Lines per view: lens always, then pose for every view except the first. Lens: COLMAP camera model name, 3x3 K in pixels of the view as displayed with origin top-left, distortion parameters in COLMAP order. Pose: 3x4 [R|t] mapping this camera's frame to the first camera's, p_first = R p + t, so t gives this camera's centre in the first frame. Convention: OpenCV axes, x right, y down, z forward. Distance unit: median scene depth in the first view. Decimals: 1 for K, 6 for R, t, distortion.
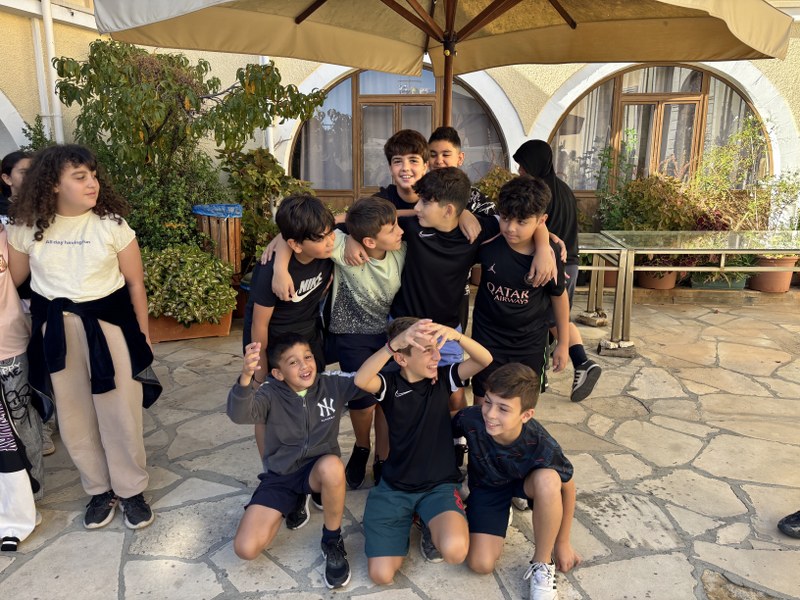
lens RADIAL K [[610.6, 0, 401.4], [0, 610.6, 290.8], [0, 0, 1]] dist [0.059052, -0.053140]
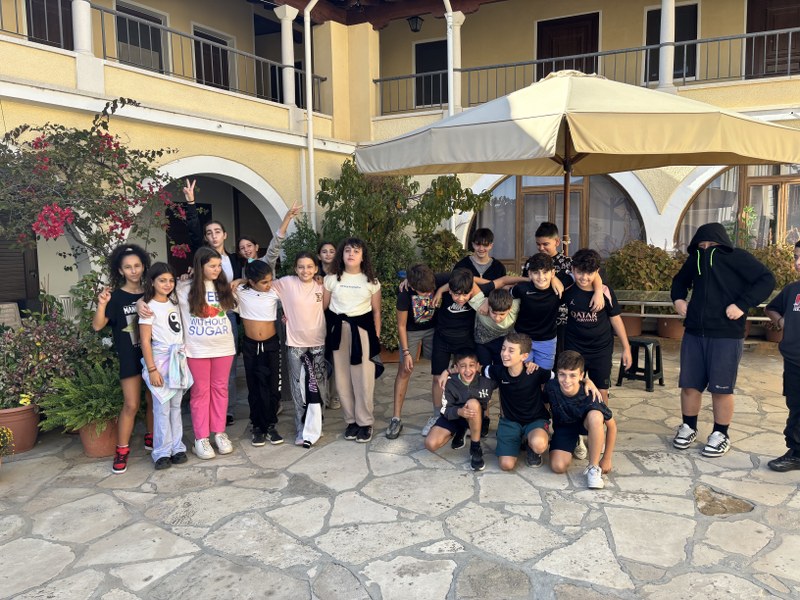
lens RADIAL K [[610.6, 0, 400.0], [0, 610.6, 298.7], [0, 0, 1]] dist [0.059052, -0.053140]
pose [[0.955785, 0.010697, -0.293872, 0.119658], [-0.040362, 0.994652, -0.095069, 0.085476], [0.291283, 0.102727, 0.951105, -0.490889]]
